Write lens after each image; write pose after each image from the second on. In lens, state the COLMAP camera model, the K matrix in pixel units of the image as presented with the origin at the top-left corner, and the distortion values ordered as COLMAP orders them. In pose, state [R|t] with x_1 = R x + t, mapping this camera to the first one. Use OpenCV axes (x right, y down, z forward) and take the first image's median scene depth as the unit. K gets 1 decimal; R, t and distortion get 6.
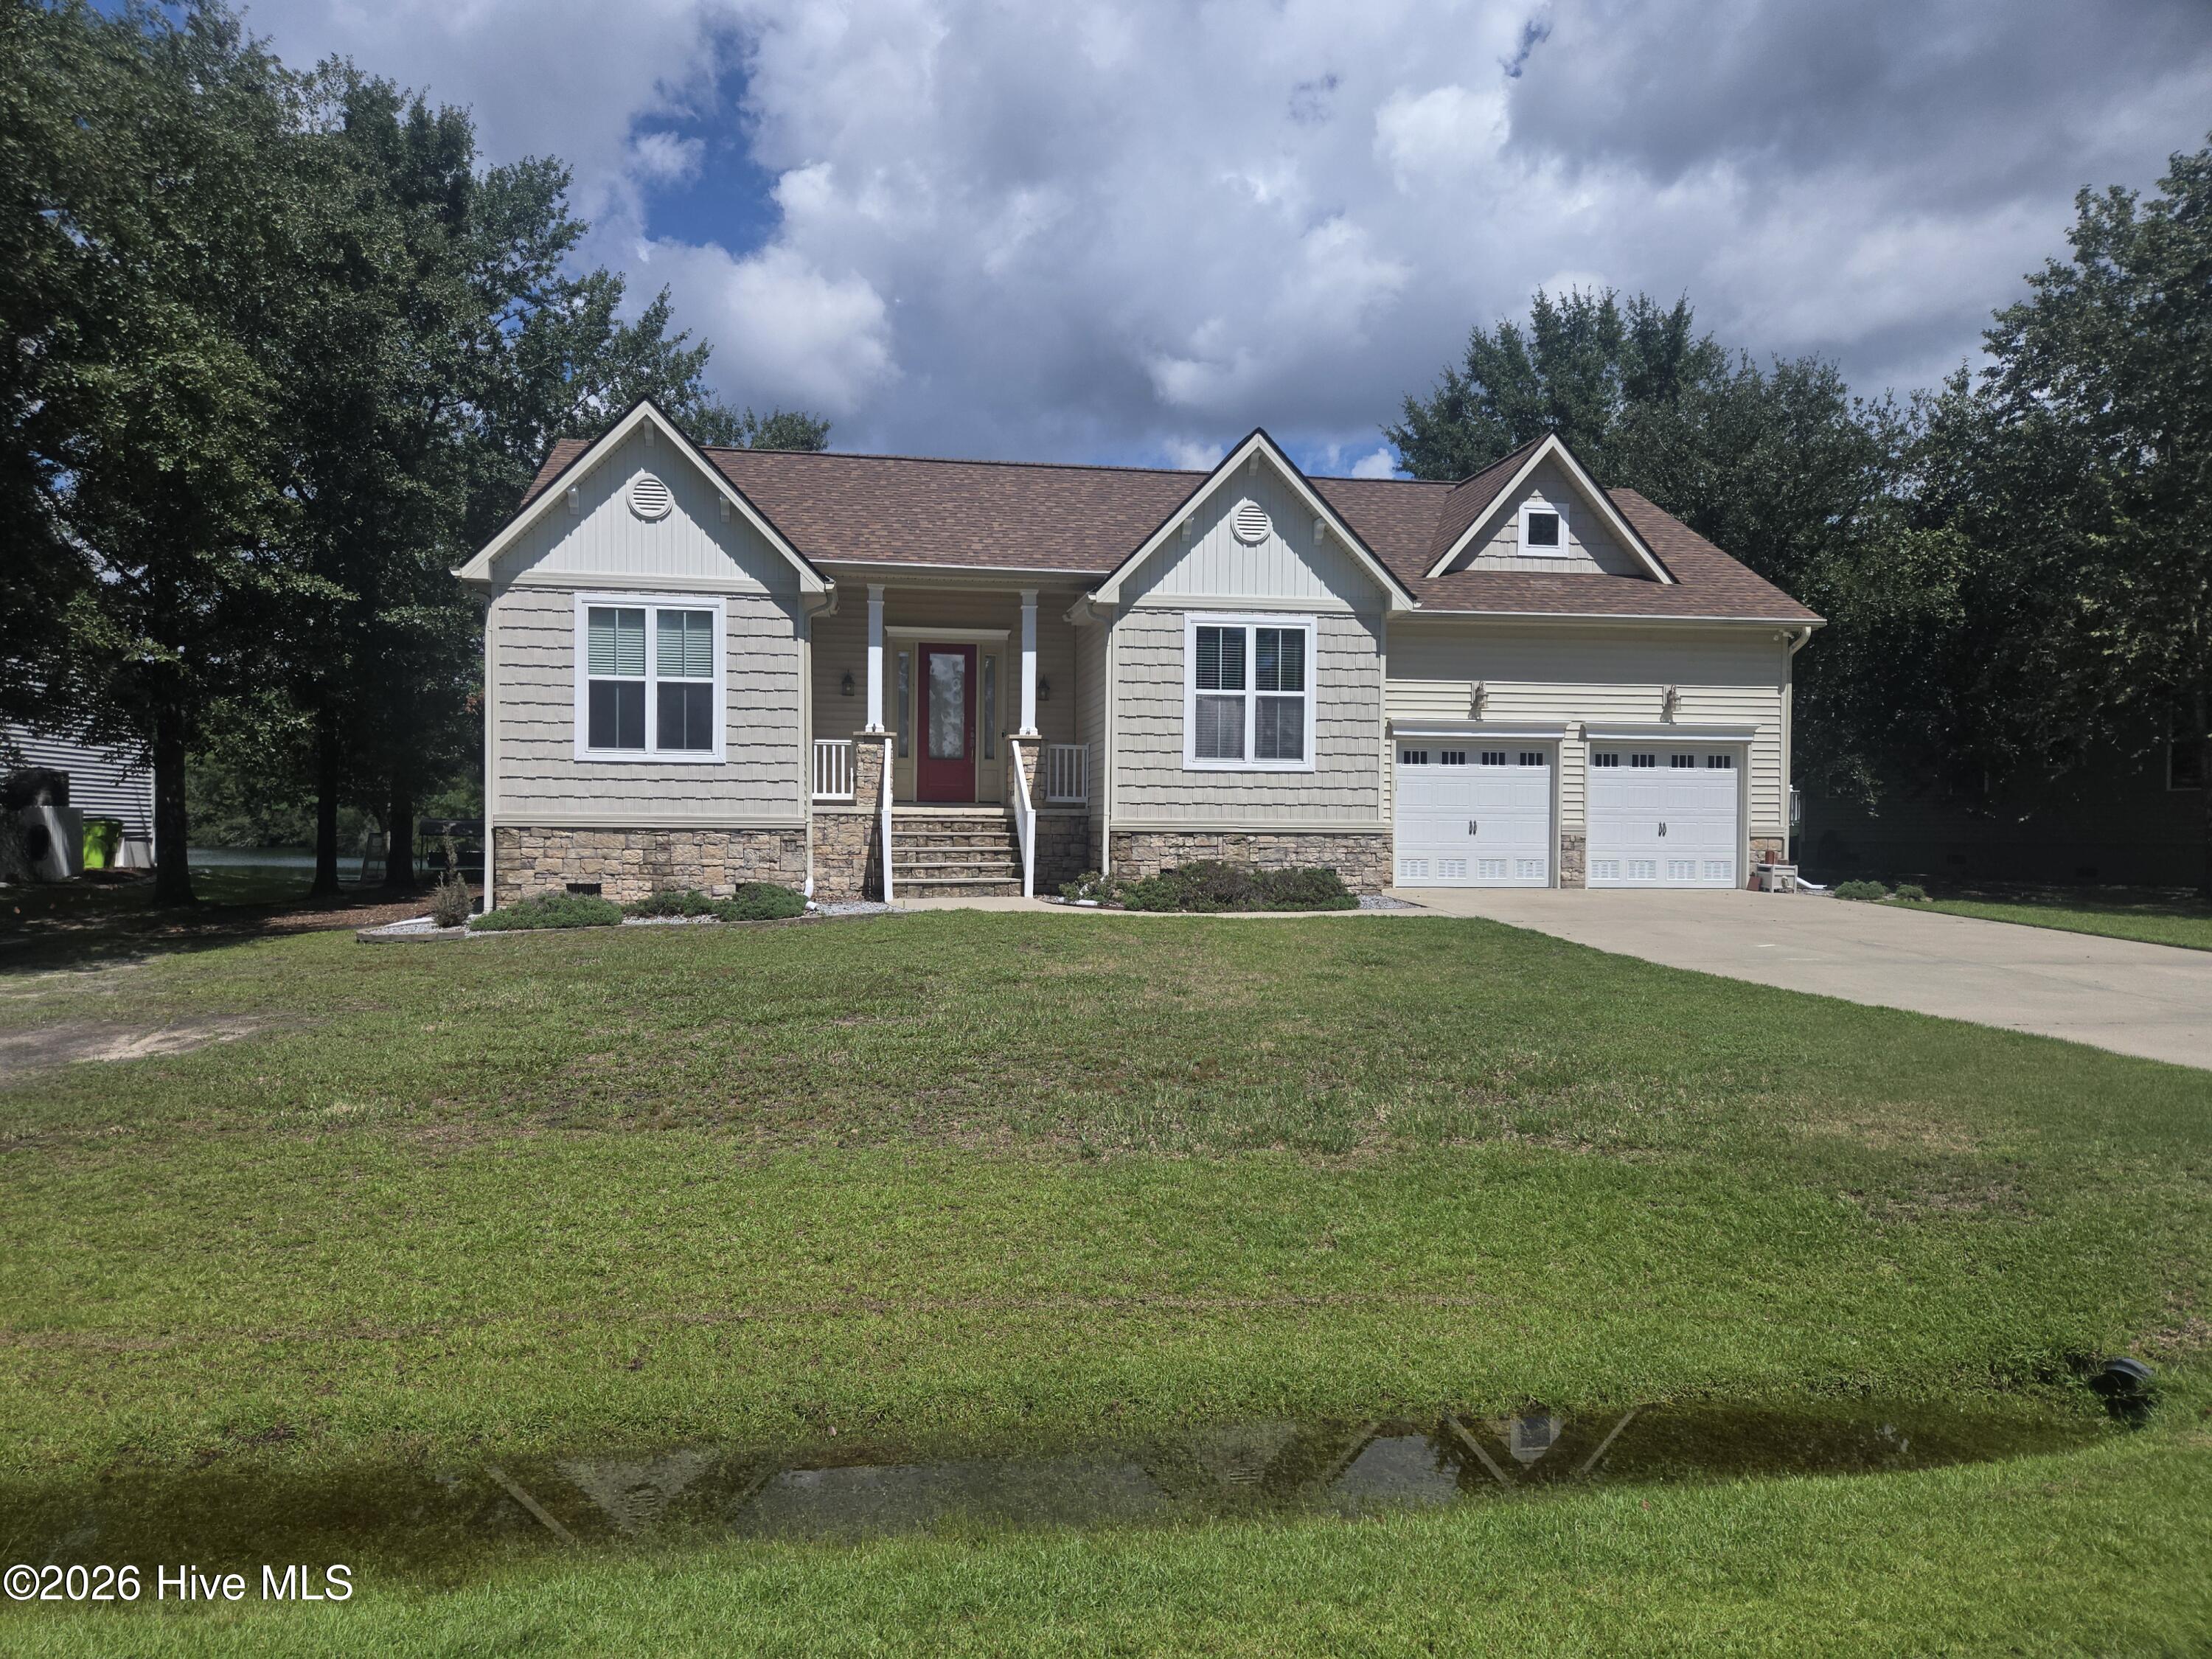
lens RADIAL K [[1510.4, 0, 1092.6], [0, 1510.4, 864.4], [0, 0, 1]] dist [0.081383, -0.072685]
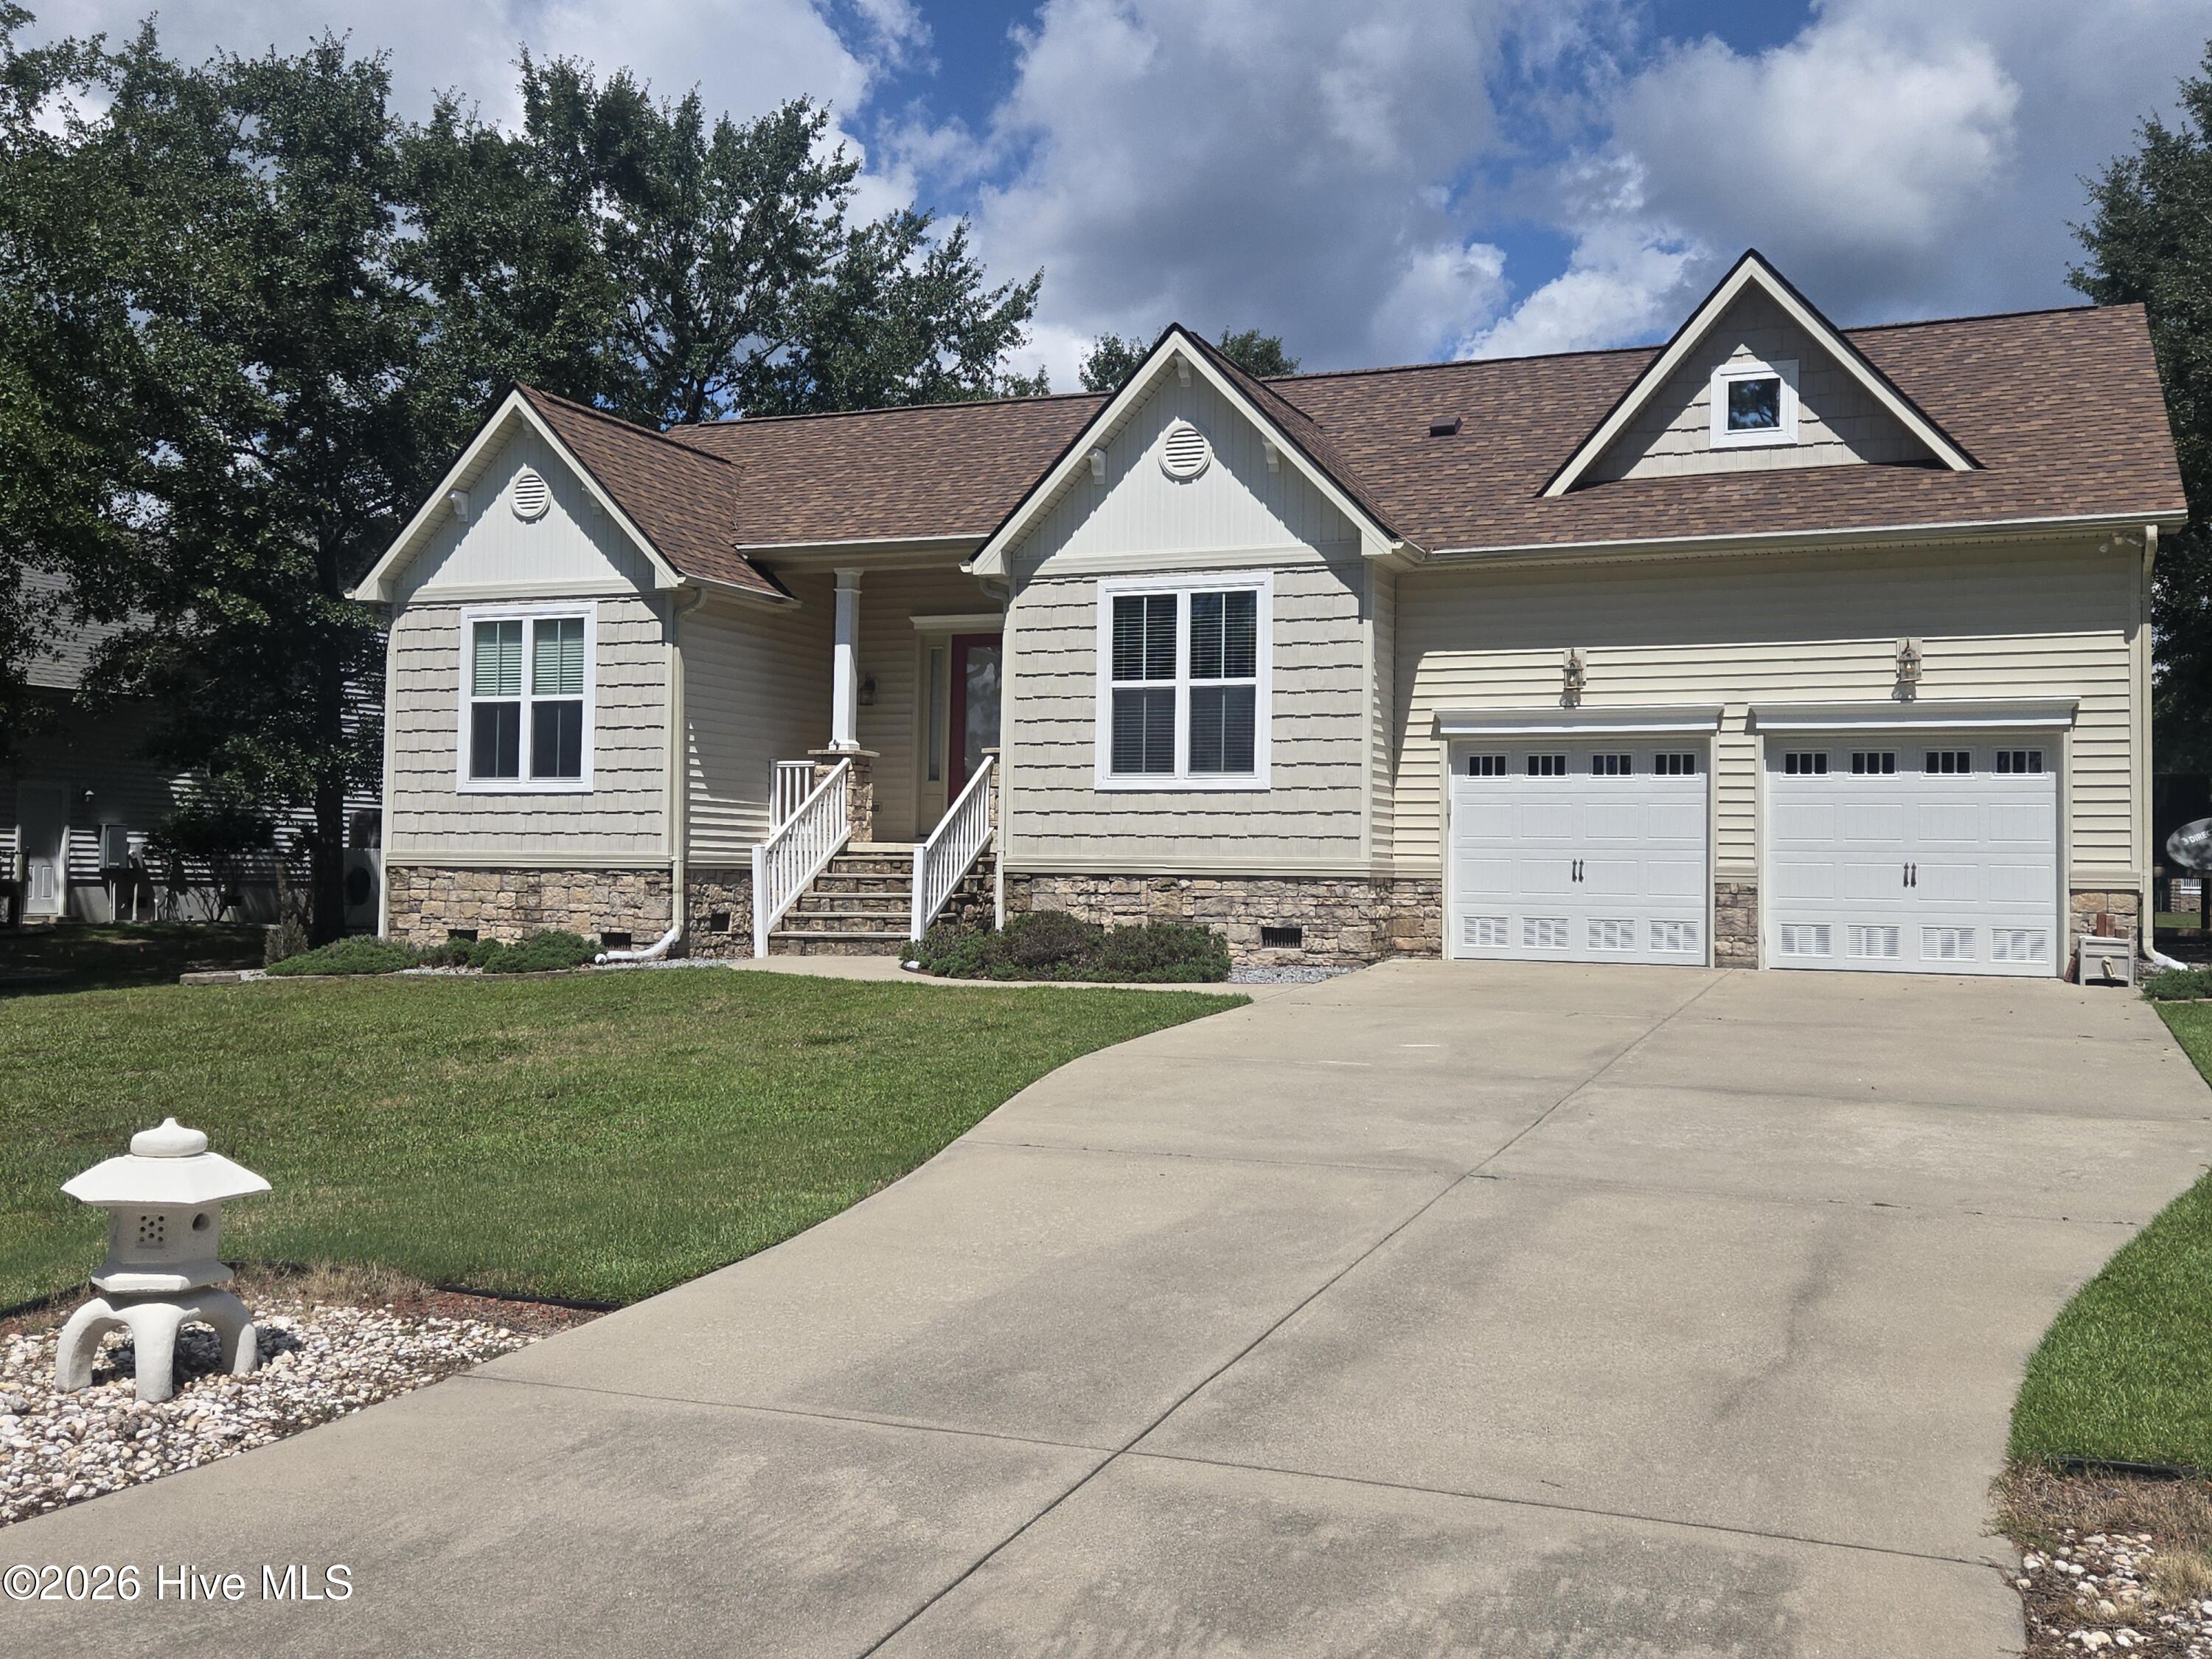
lens RADIAL K [[2146.6, 0, 1097.8], [0, 2146.6, 809.2], [0, 0, 1]] dist [0.070132, 0.000000]
pose [[0.850214, -0.012489, -0.526288, 0.615089], [-0.017354, 0.998510, -0.051730, 0.001095], [0.526150, 0.053115, 0.848731, 0.109985]]
